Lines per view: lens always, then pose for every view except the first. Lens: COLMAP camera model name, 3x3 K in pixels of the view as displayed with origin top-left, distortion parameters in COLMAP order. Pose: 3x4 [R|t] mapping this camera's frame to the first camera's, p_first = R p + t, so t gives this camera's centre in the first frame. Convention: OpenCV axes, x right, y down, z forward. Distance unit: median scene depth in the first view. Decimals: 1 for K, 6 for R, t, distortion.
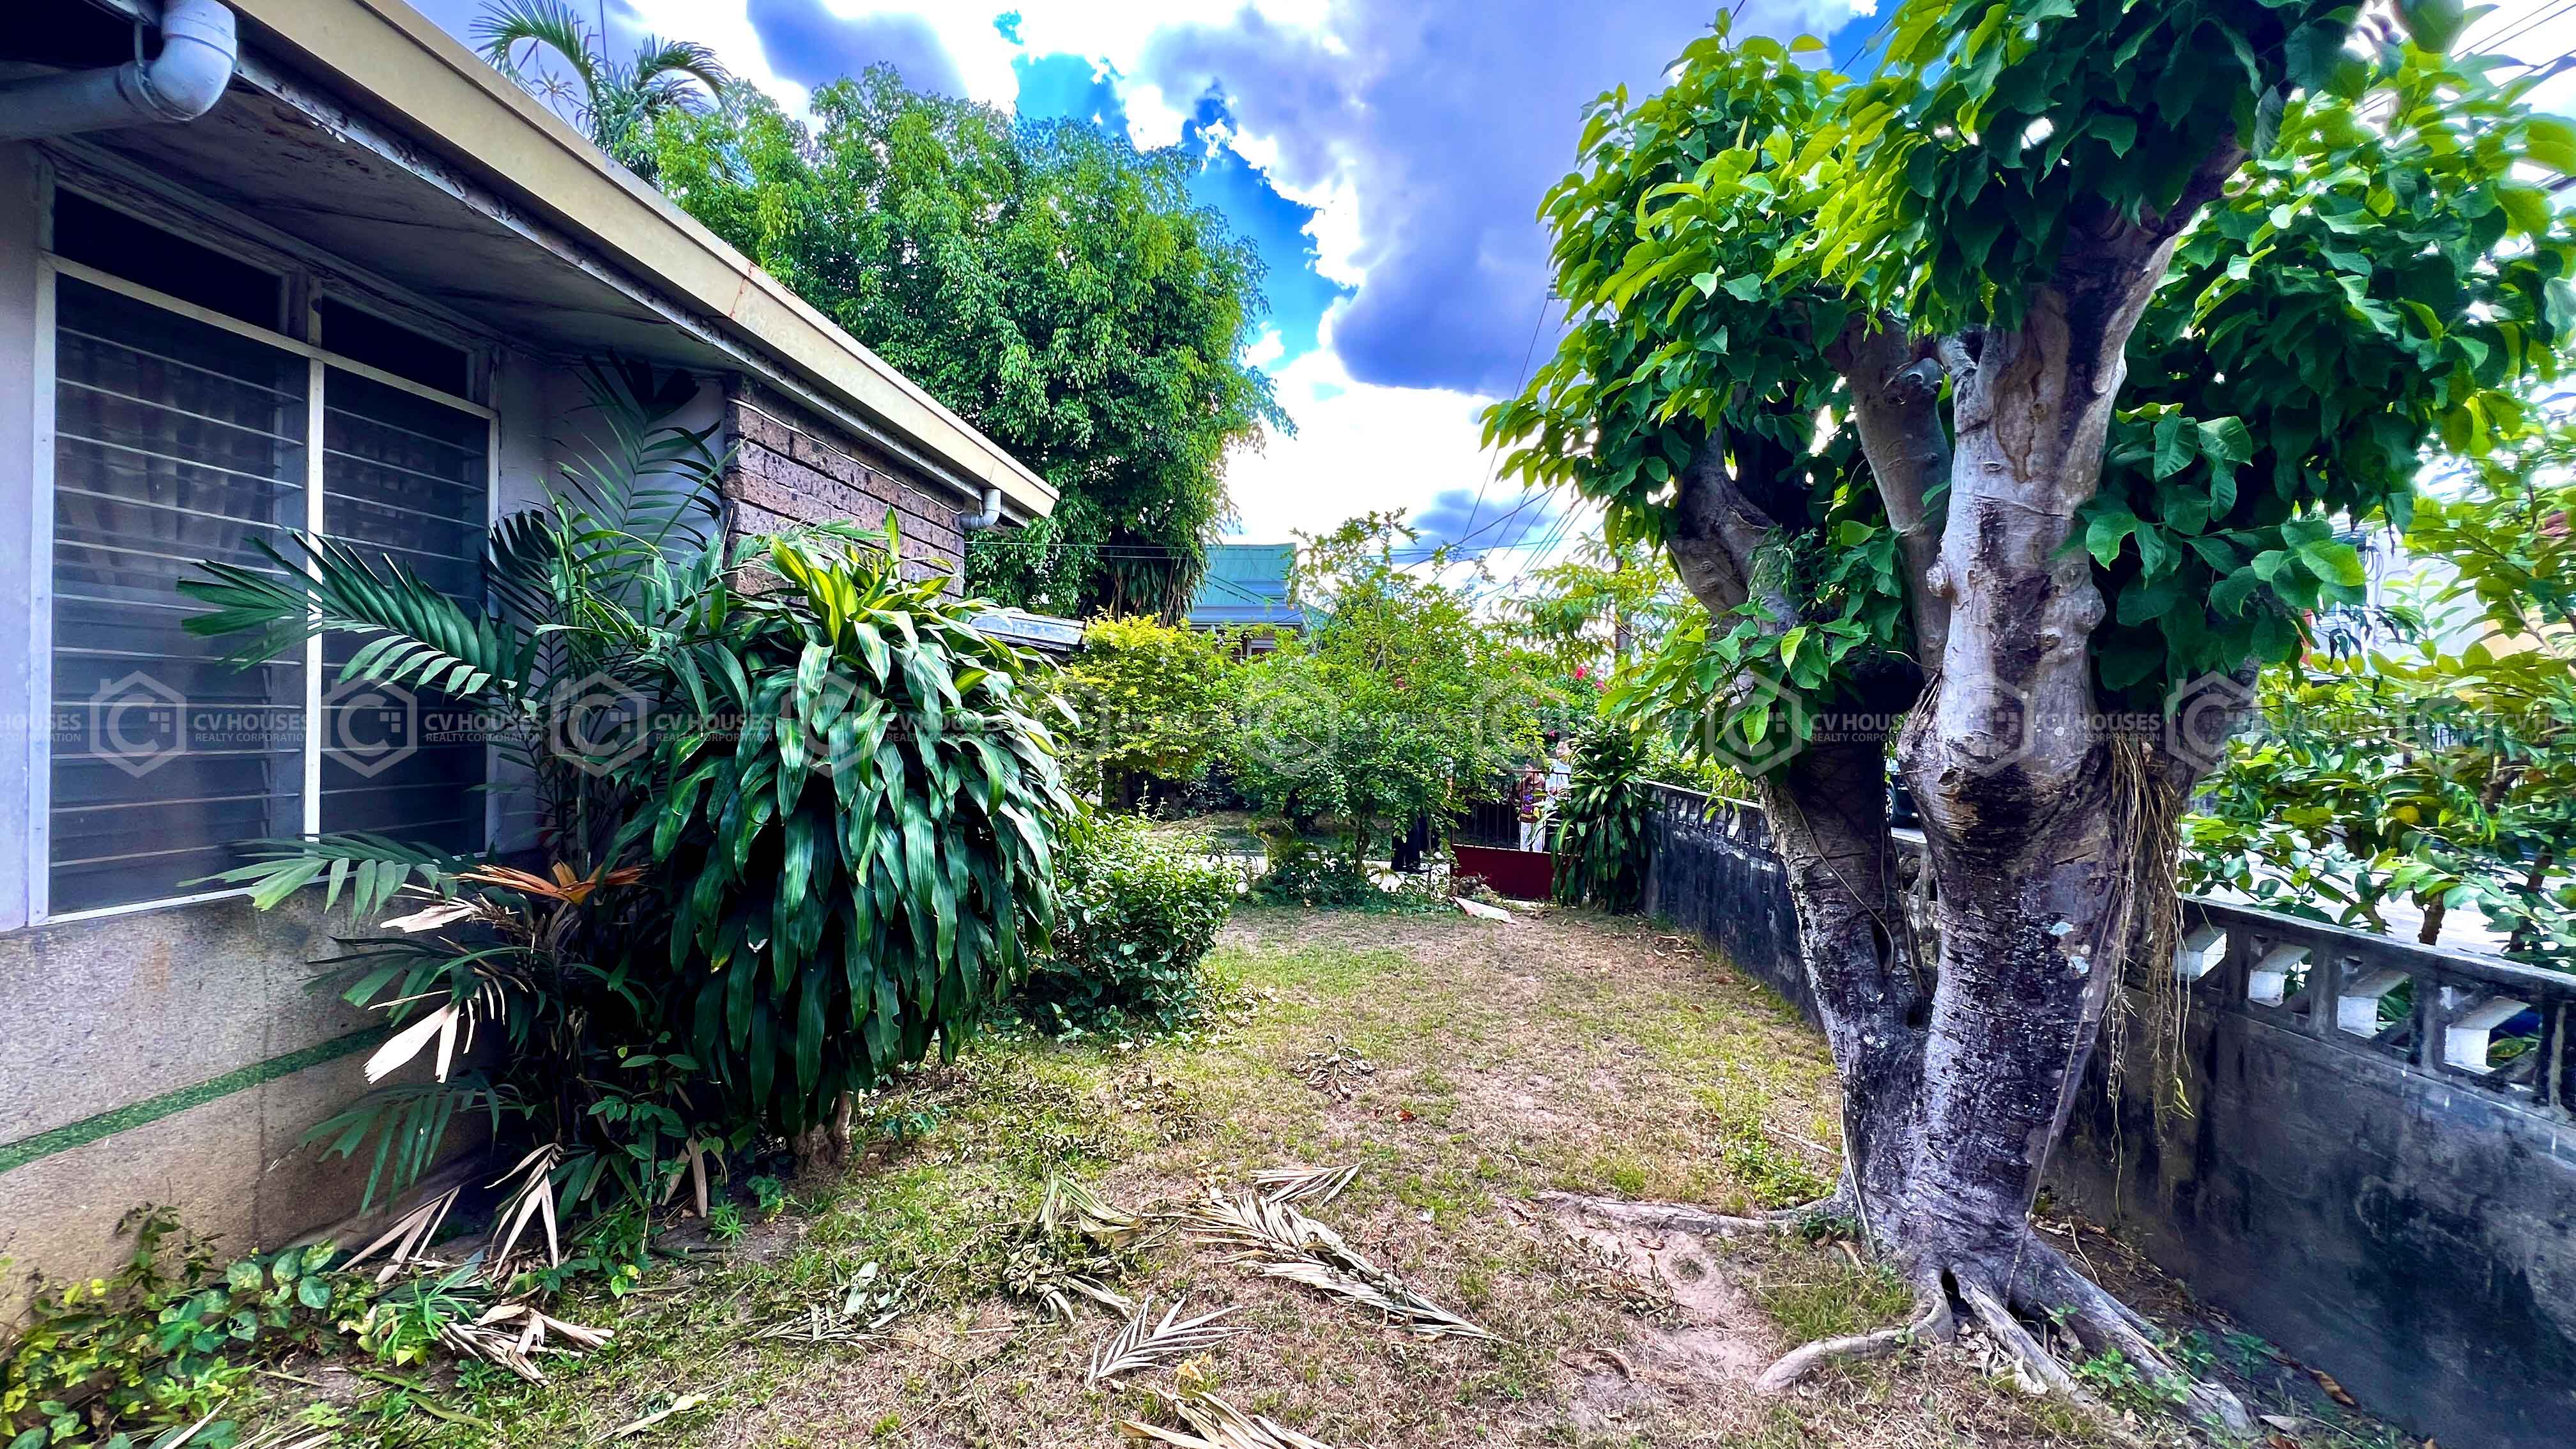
lens RADIAL K [[1002.7, 0, 1288.0], [0, 1002.7, 724.5], [0, 0, 1]] dist [0.000151, -0.000054]
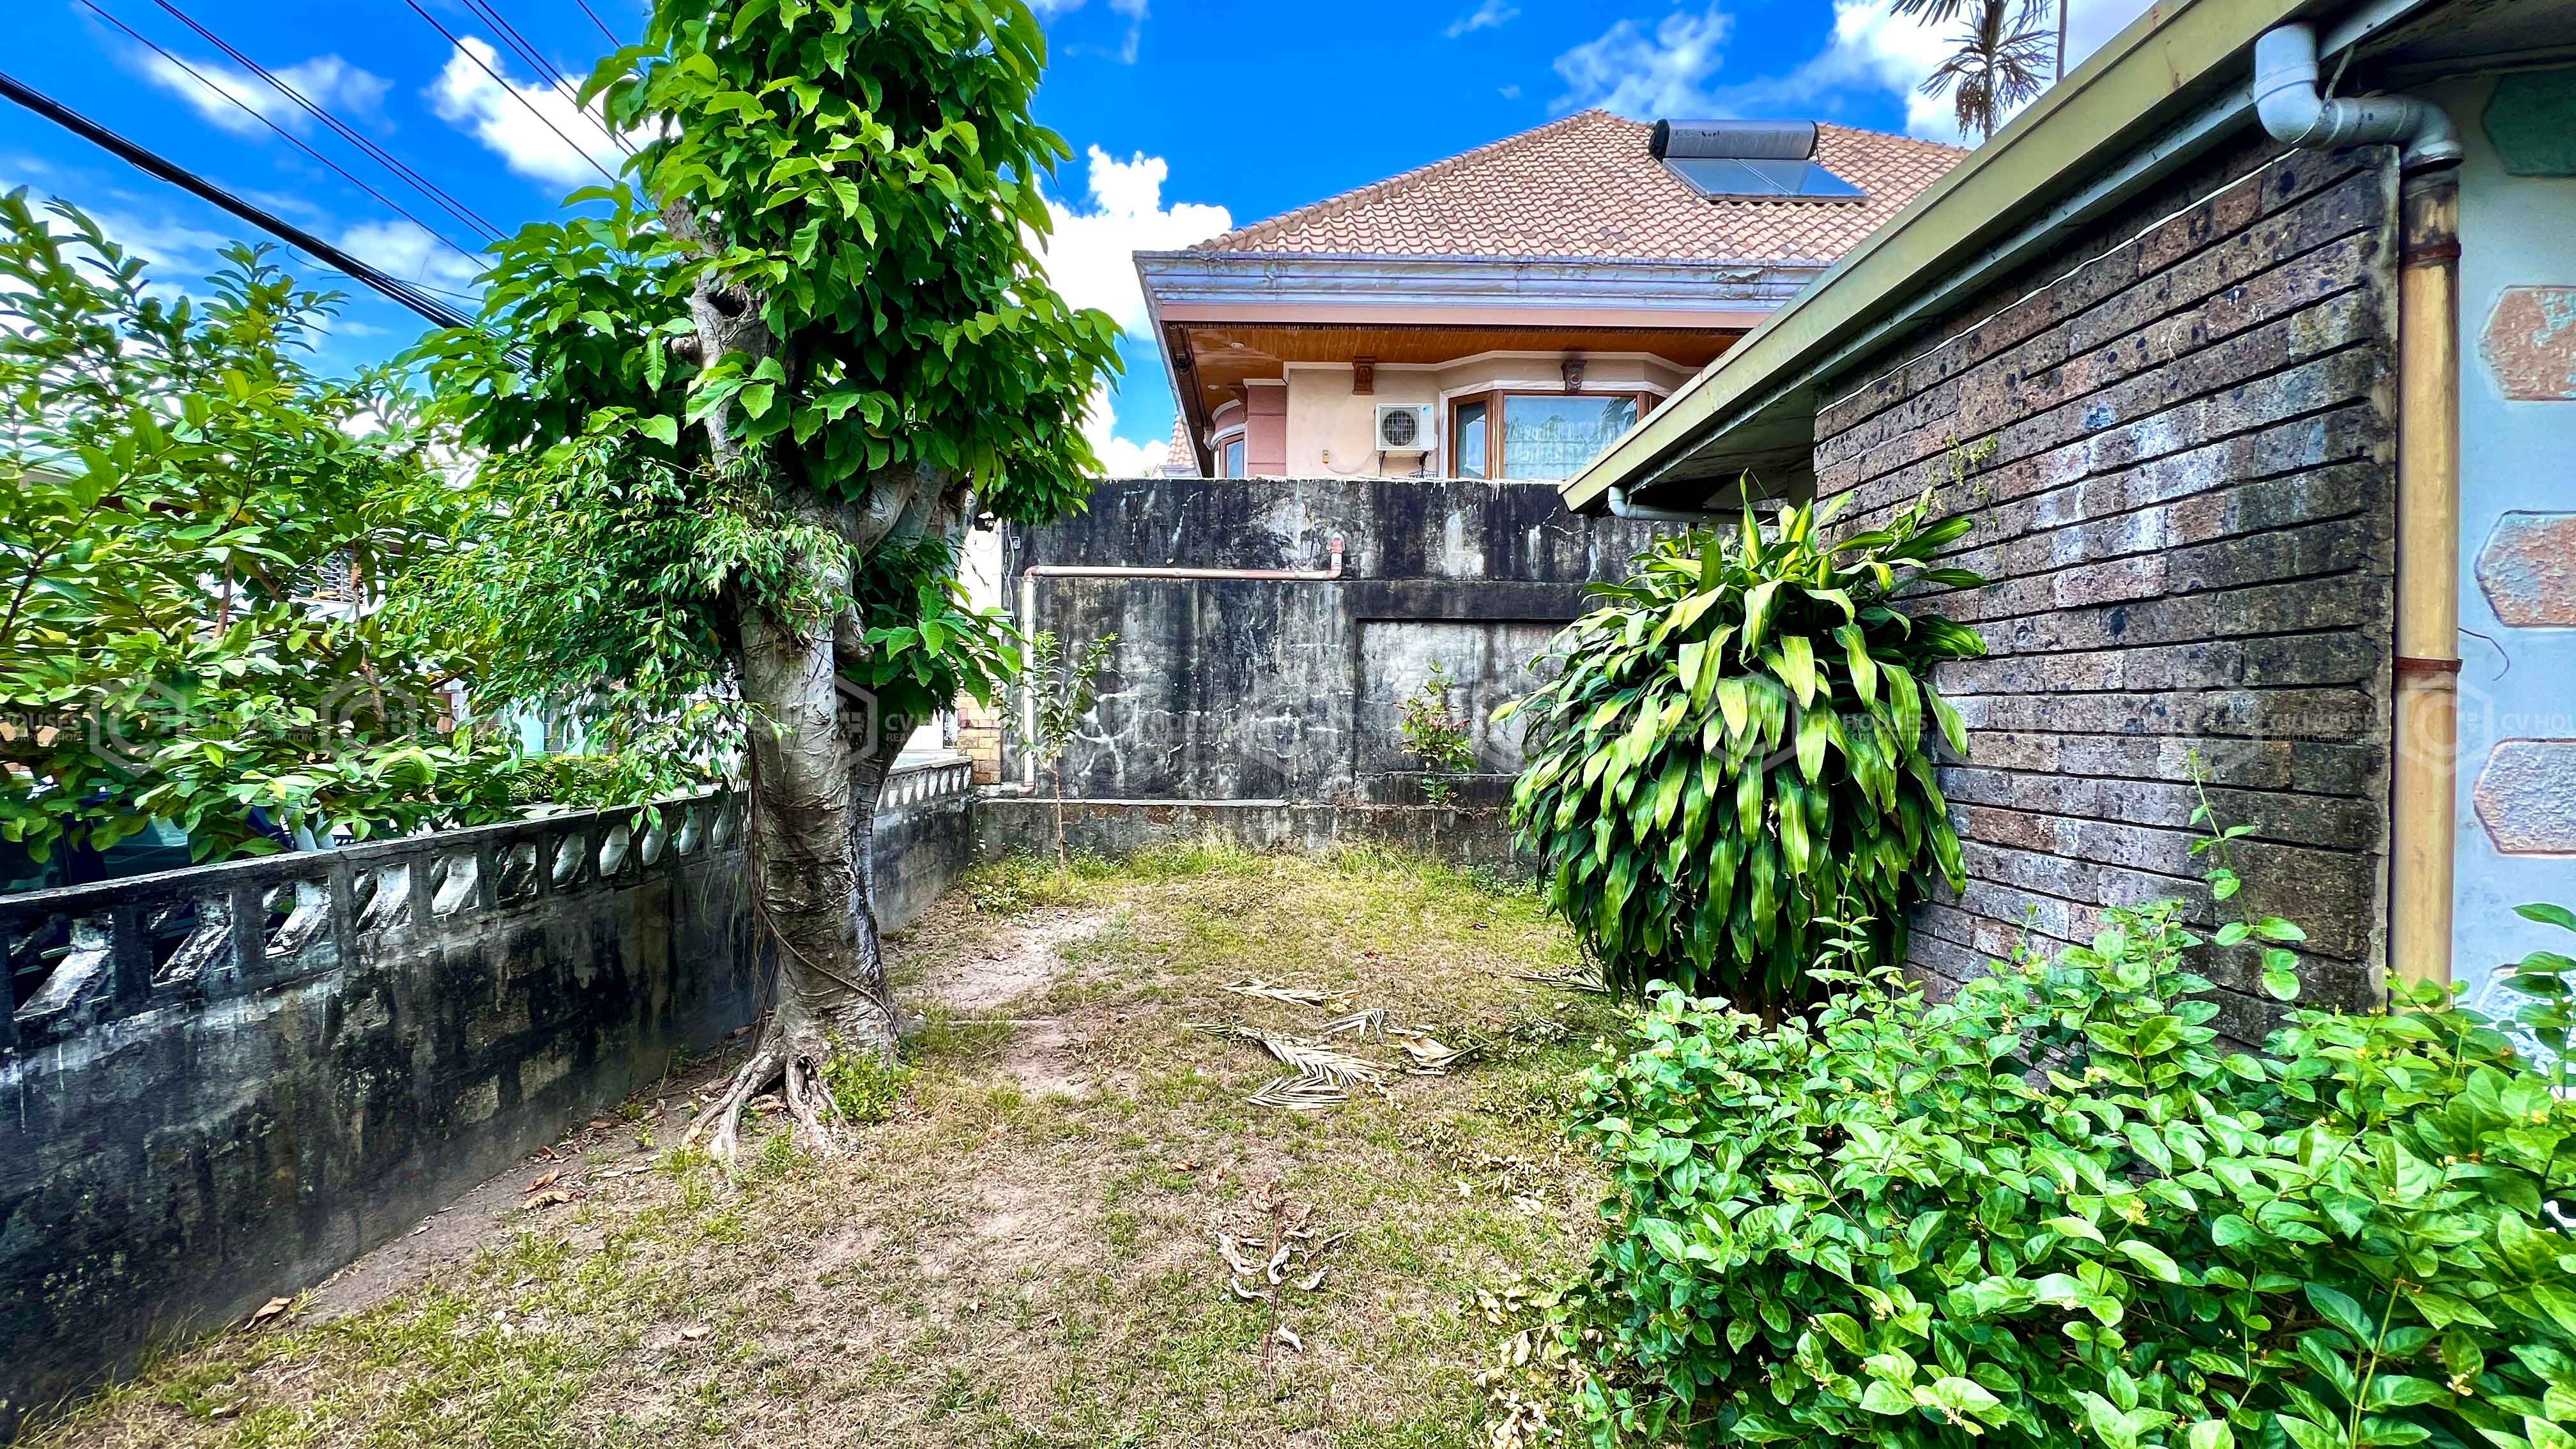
lens RADIAL K [[1002.7, 0, 1288.0], [0, 1002.7, 724.5], [0, 0, 1]] dist [0.000151, -0.000054]
pose [[-0.997159, -0.023830, -0.071455, 0.132557], [-0.024972, 0.999574, 0.015137, 0.029566], [0.071064, 0.016879, -0.997329, 2.103171]]
